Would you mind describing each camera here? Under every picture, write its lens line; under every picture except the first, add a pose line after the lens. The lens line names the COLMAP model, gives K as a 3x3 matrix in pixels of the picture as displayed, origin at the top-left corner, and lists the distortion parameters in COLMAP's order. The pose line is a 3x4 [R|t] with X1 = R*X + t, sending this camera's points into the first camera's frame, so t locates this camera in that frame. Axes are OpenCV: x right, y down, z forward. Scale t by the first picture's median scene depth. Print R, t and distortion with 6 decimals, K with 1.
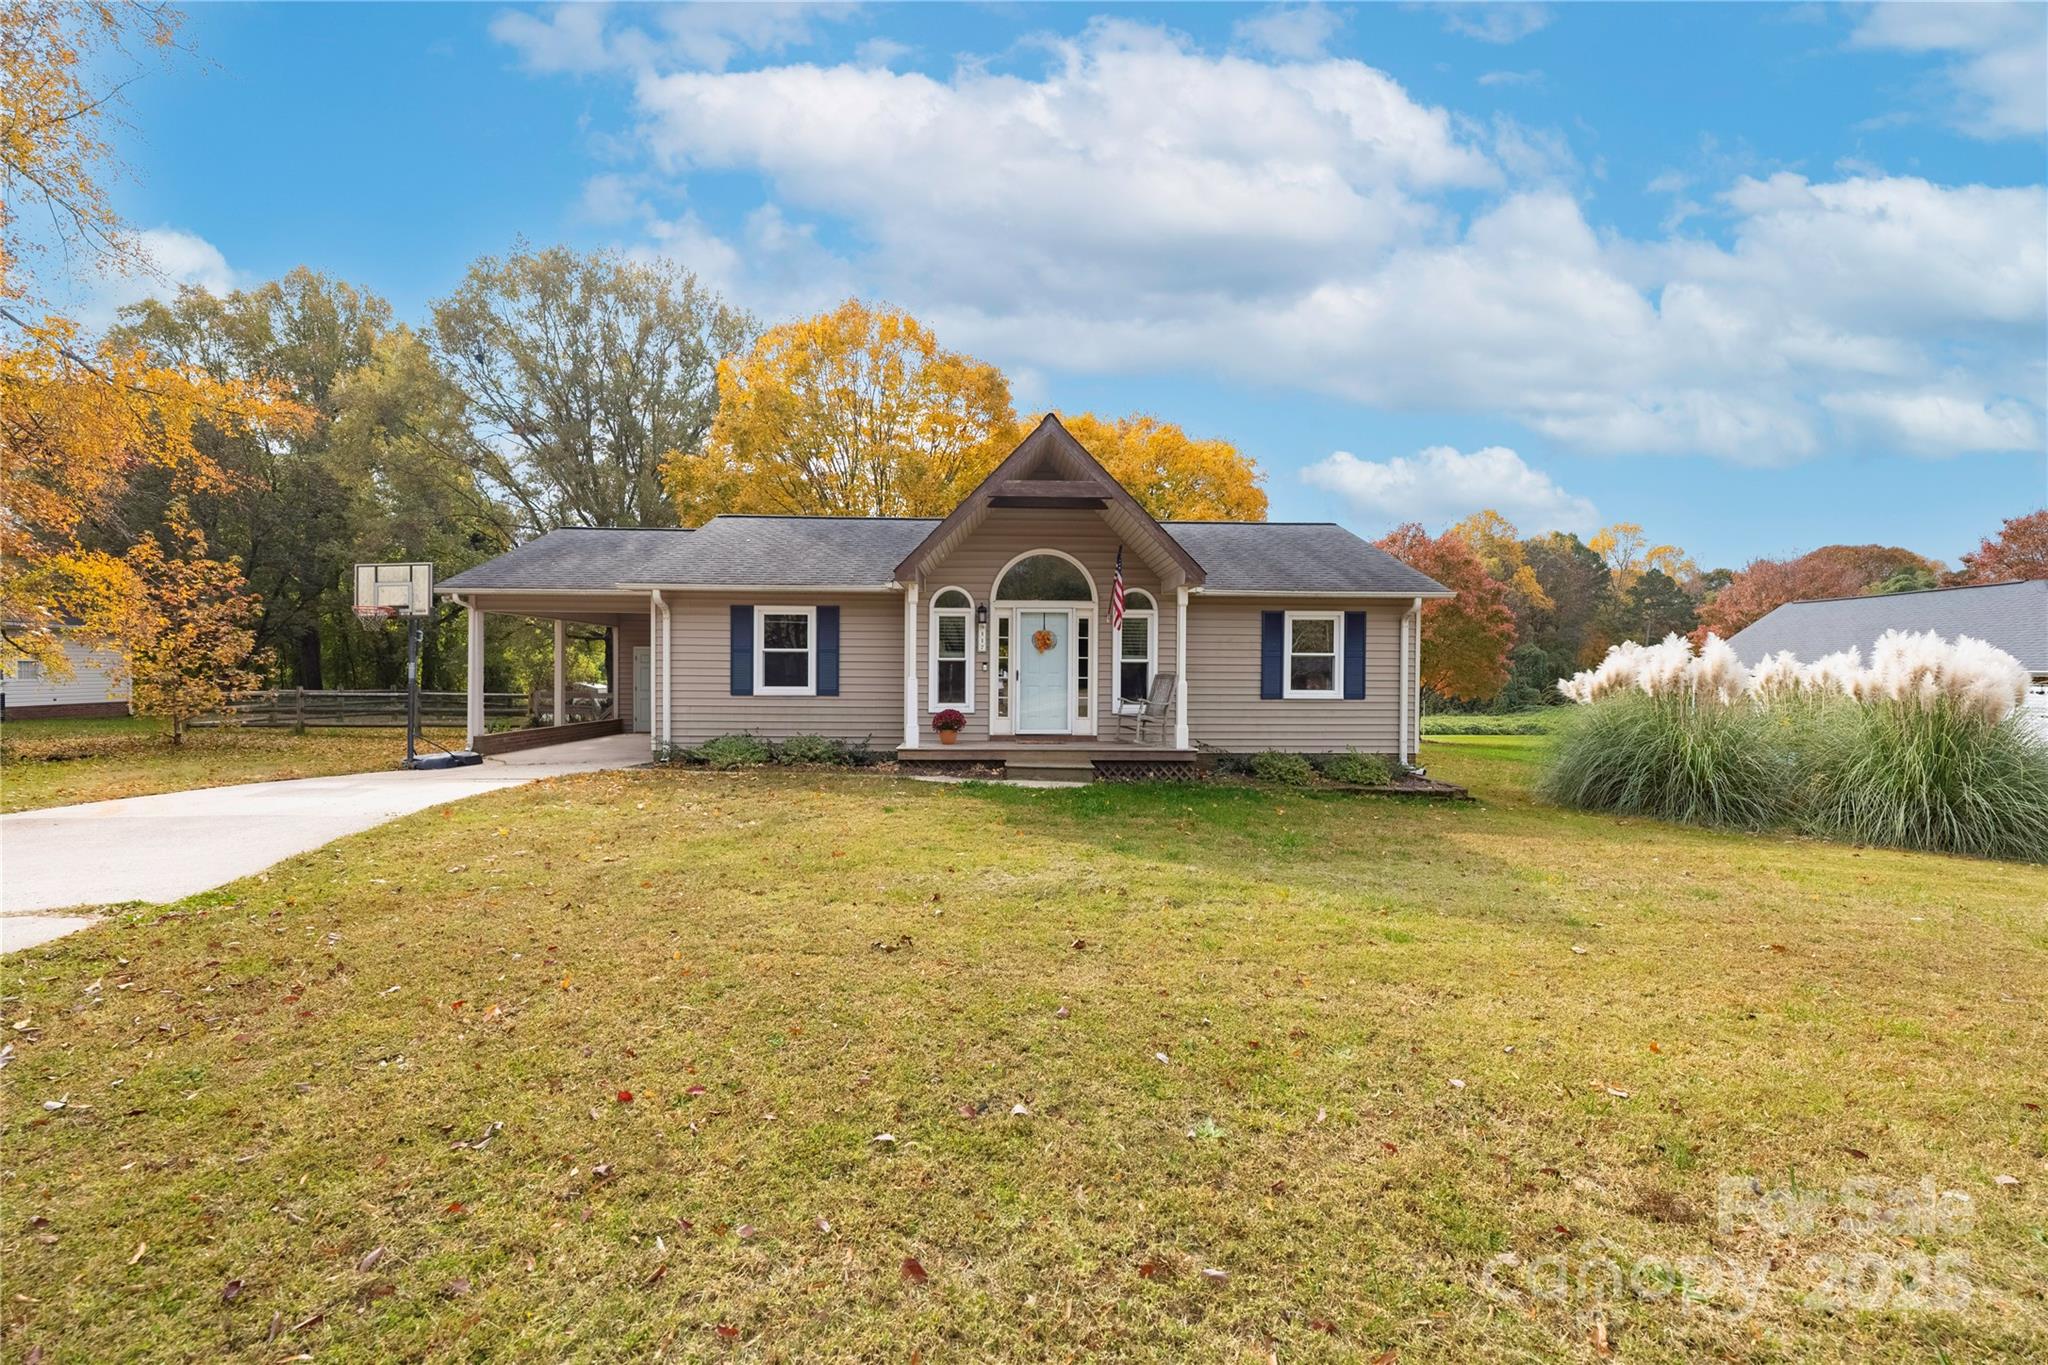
lens RADIAL K [[827.3, 0, 1024.0], [0, 827.3, 687.4], [0, 0, 1]] dist [-0.007315, 0.001315]
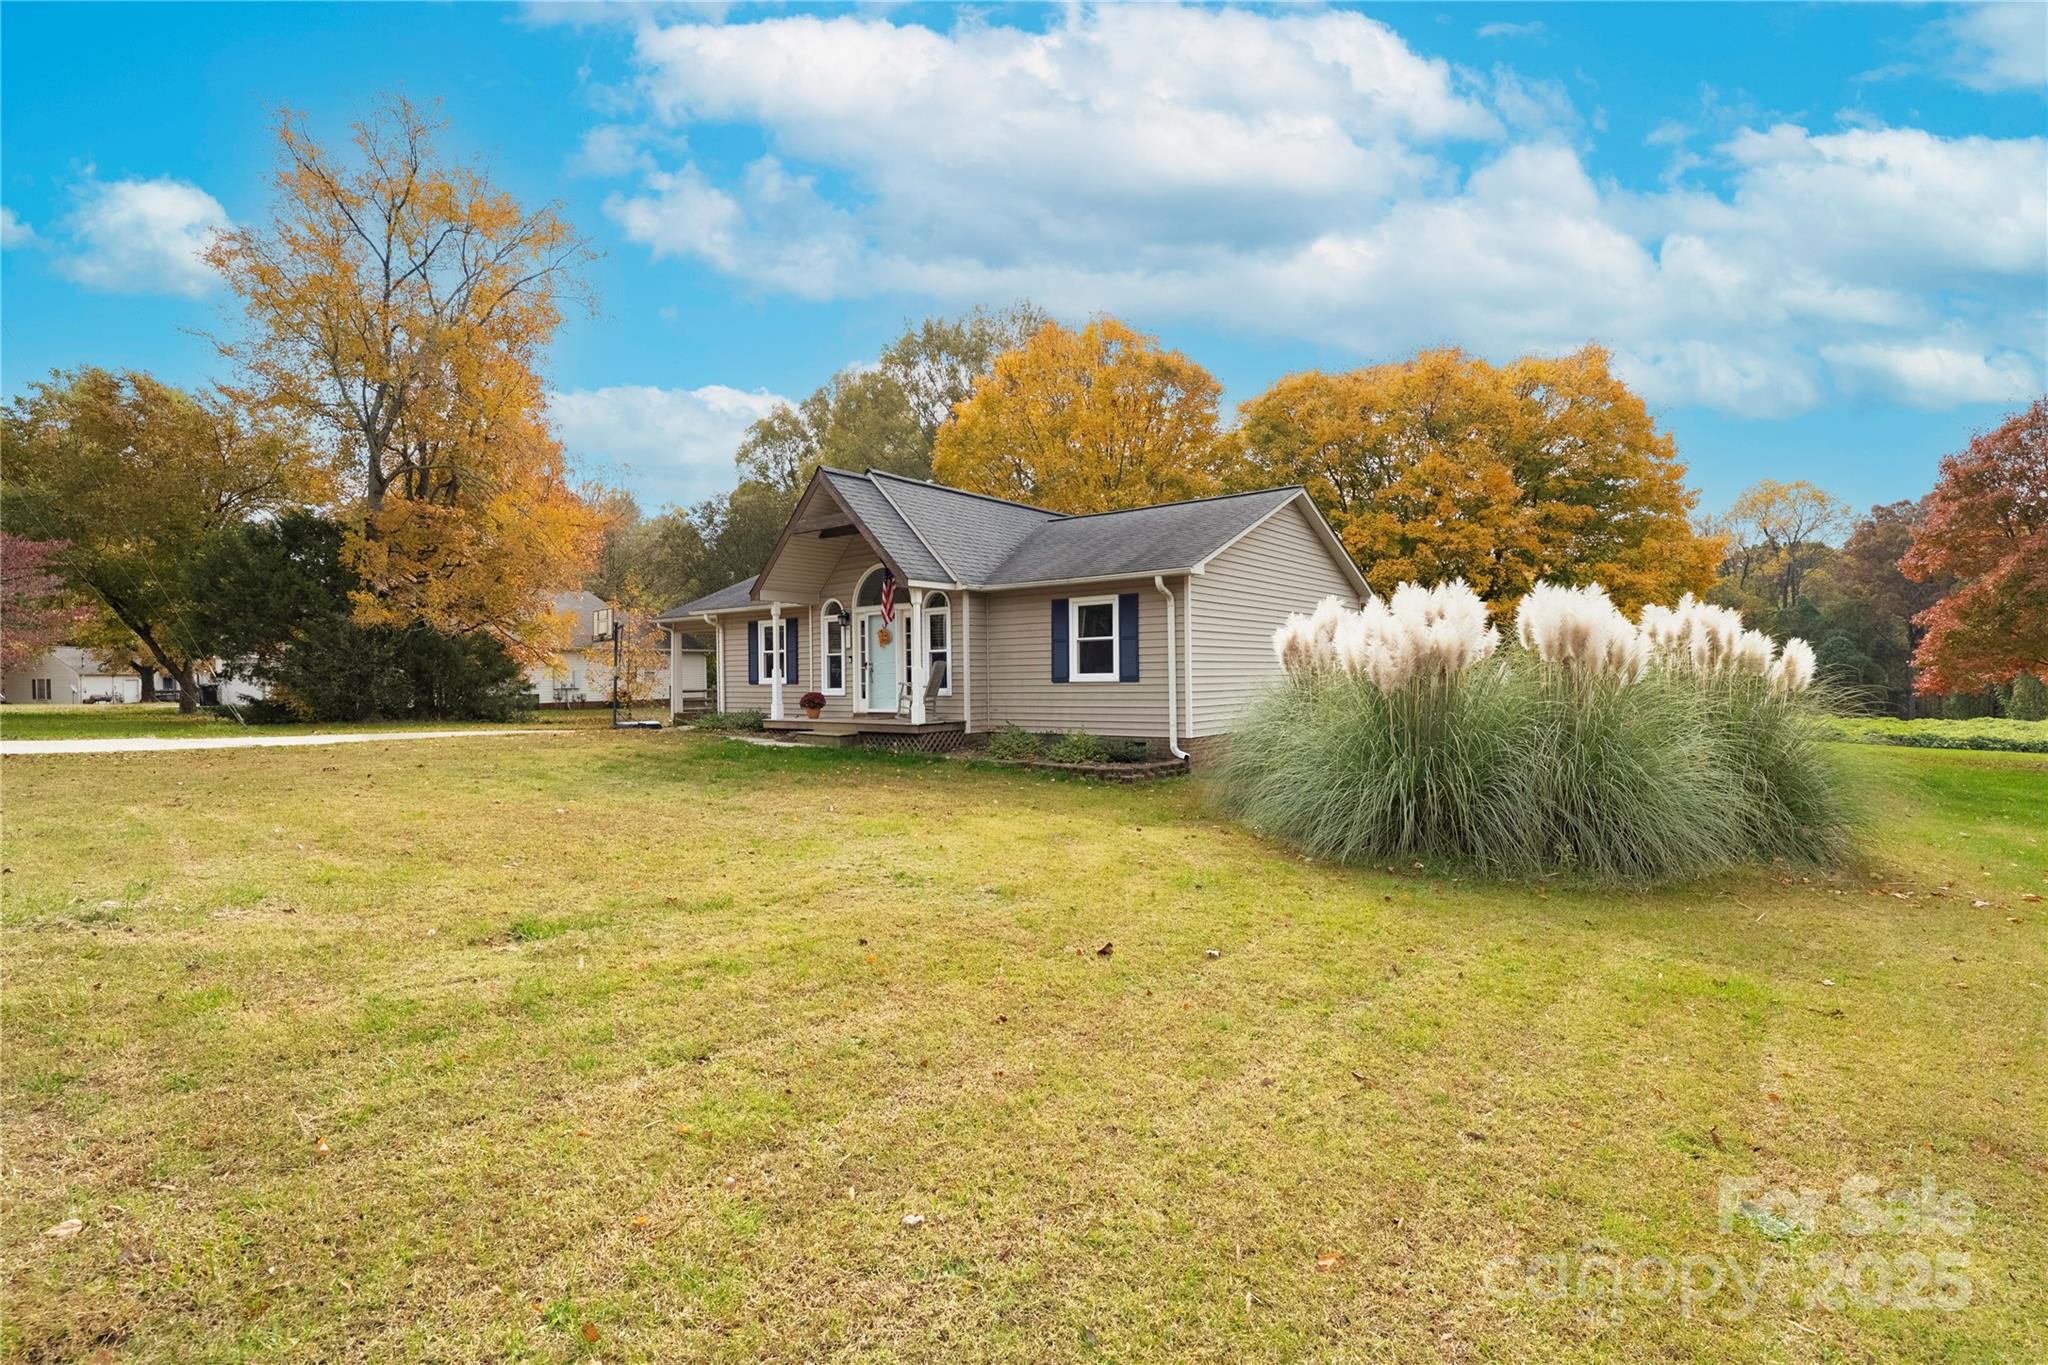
lens RADIAL K [[976.6, 0, 1021.7], [0, 976.6, 685.2], [0, 0, 1]] dist [0.000737, 0.000007]
pose [[0.761193, -0.008014, -0.648476, 1.066557], [0.016426, 0.999841, 0.006924, 0.008575], [0.648317, -0.015922, 0.761204, 0.017814]]
